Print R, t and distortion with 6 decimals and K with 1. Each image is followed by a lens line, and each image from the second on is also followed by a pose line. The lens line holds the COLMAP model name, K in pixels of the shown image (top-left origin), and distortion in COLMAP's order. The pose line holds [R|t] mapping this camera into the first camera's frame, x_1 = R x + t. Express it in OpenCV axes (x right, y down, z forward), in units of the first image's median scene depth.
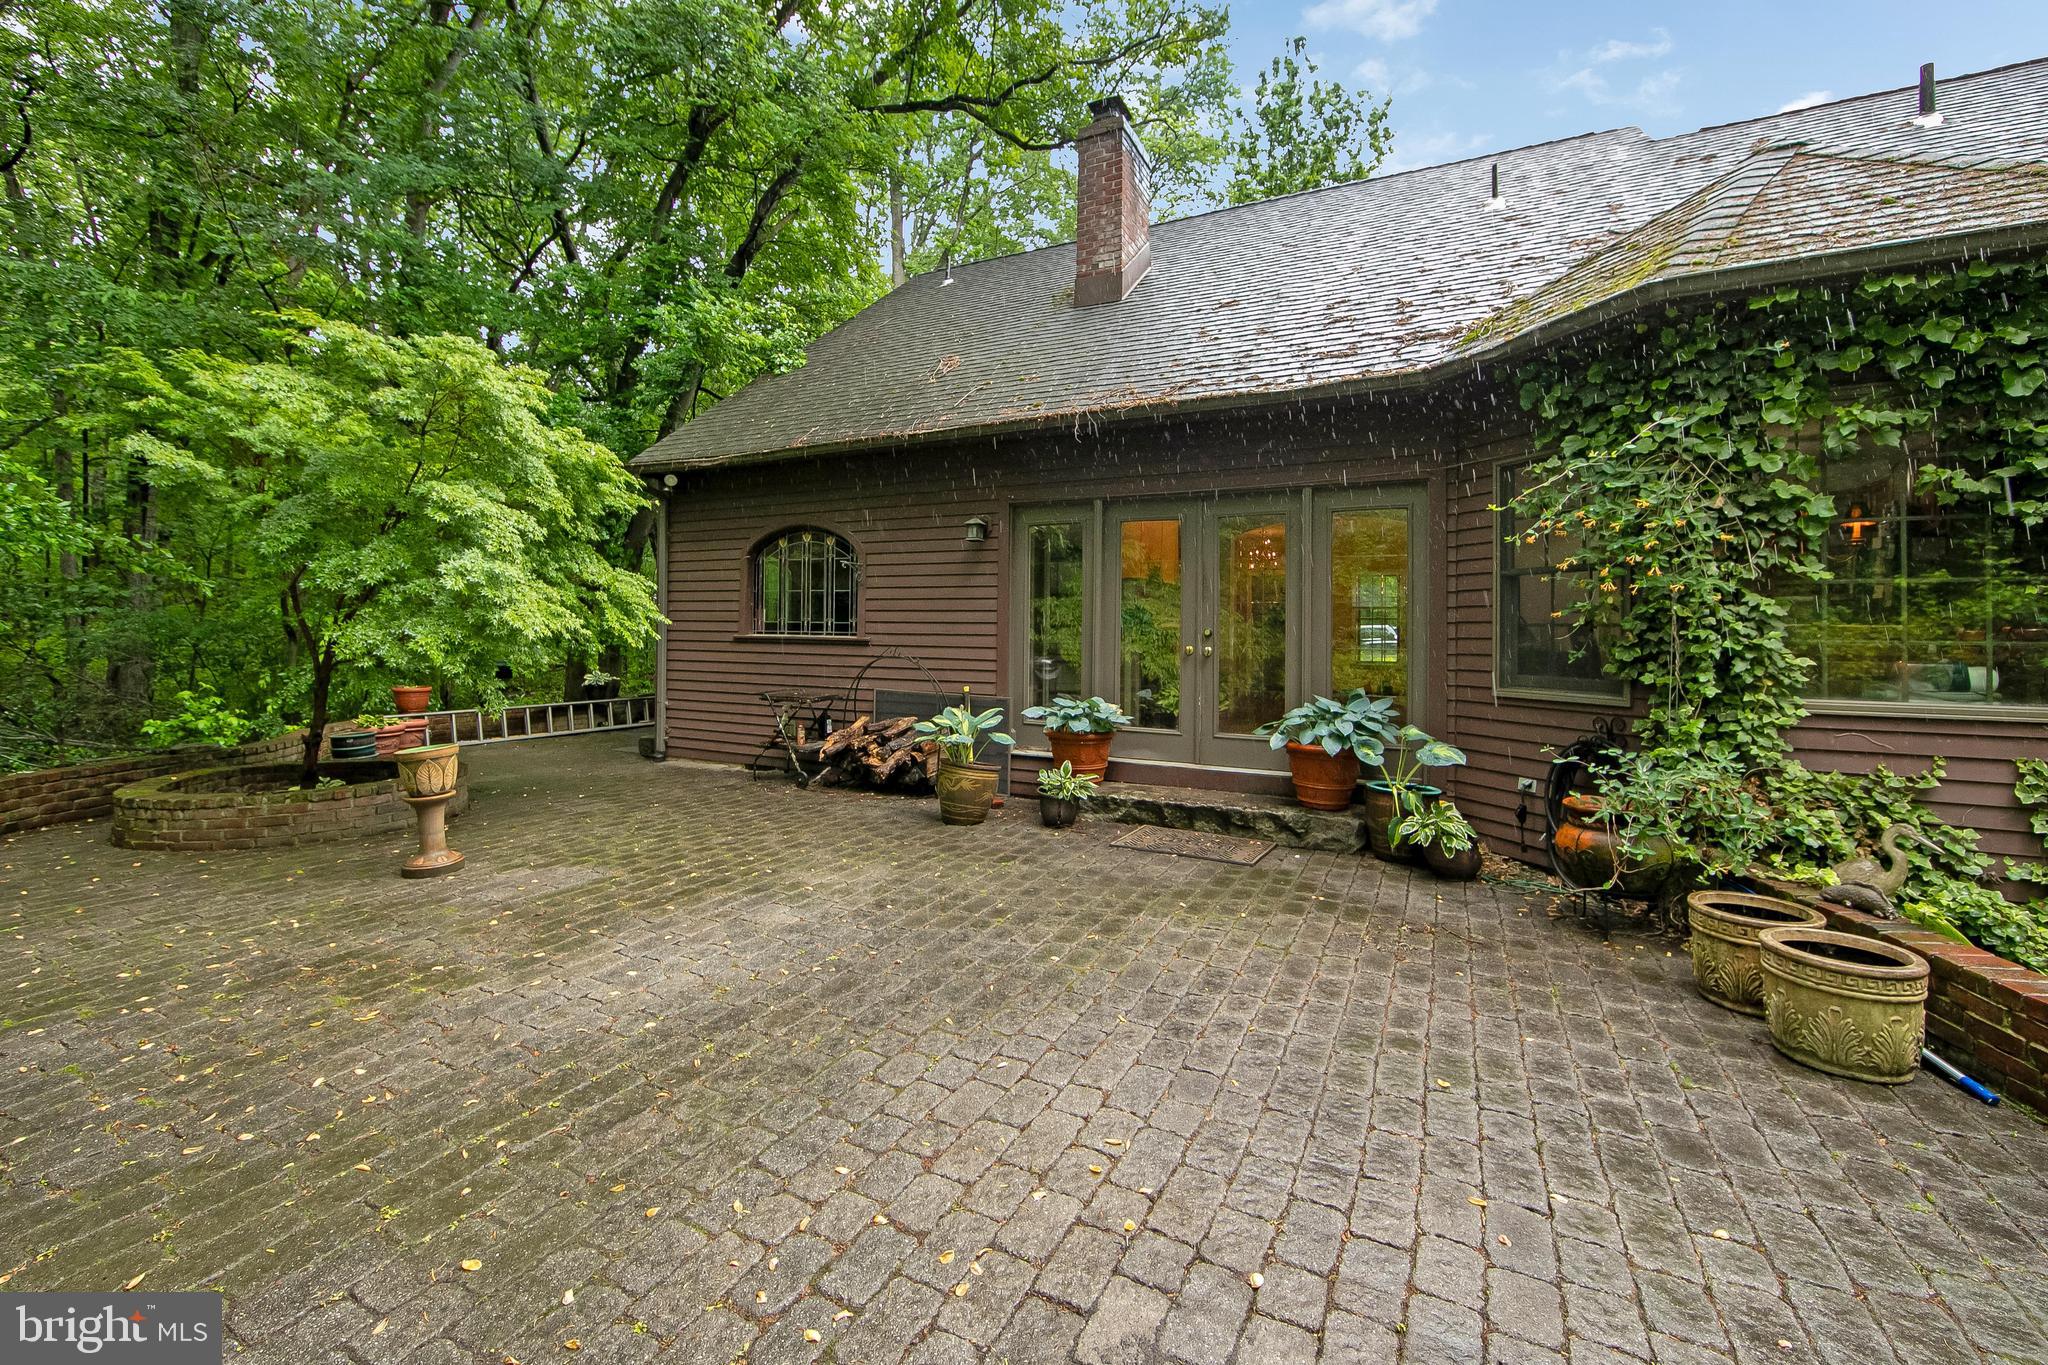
lens RADIAL K [[826.7, 0, 1014.7], [0, 826.7, 651.4], [0, 0, 1]] dist [-0.003554, -0.000735]
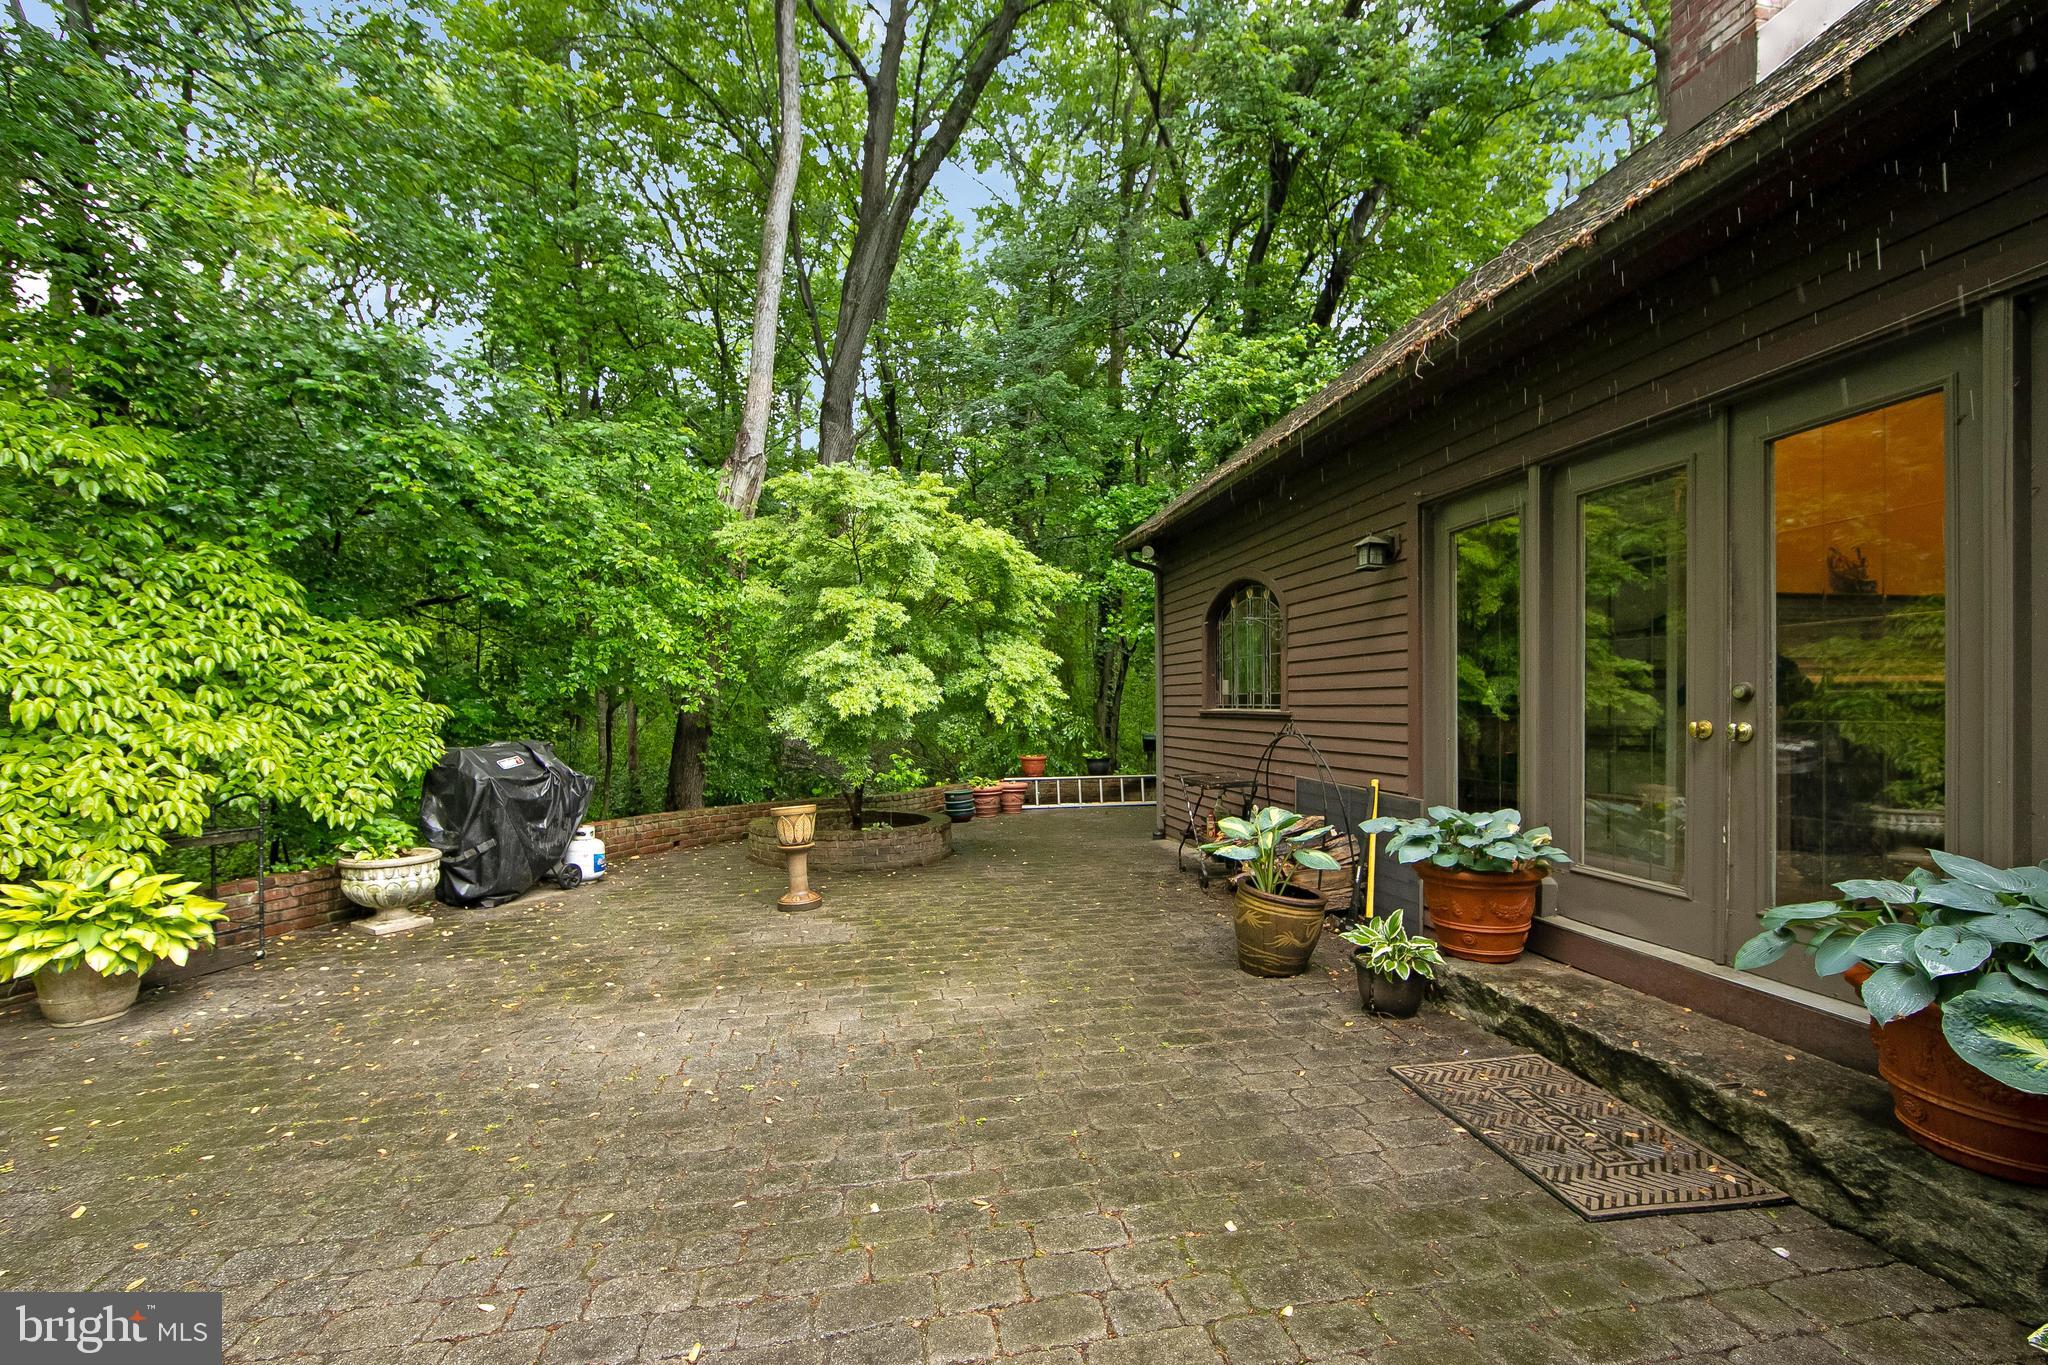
lens RADIAL K [[820.8, 0, 1025.2], [0, 820.8, 727.1], [0, 0, 1]] dist [-0.008346, -0.000064]
pose [[0.619786, 0.002347, -0.784767, 0.544302], [-0.002111, 0.999997, 0.001324, -0.003230], [0.784768, 0.000837, 0.619789, 0.611180]]
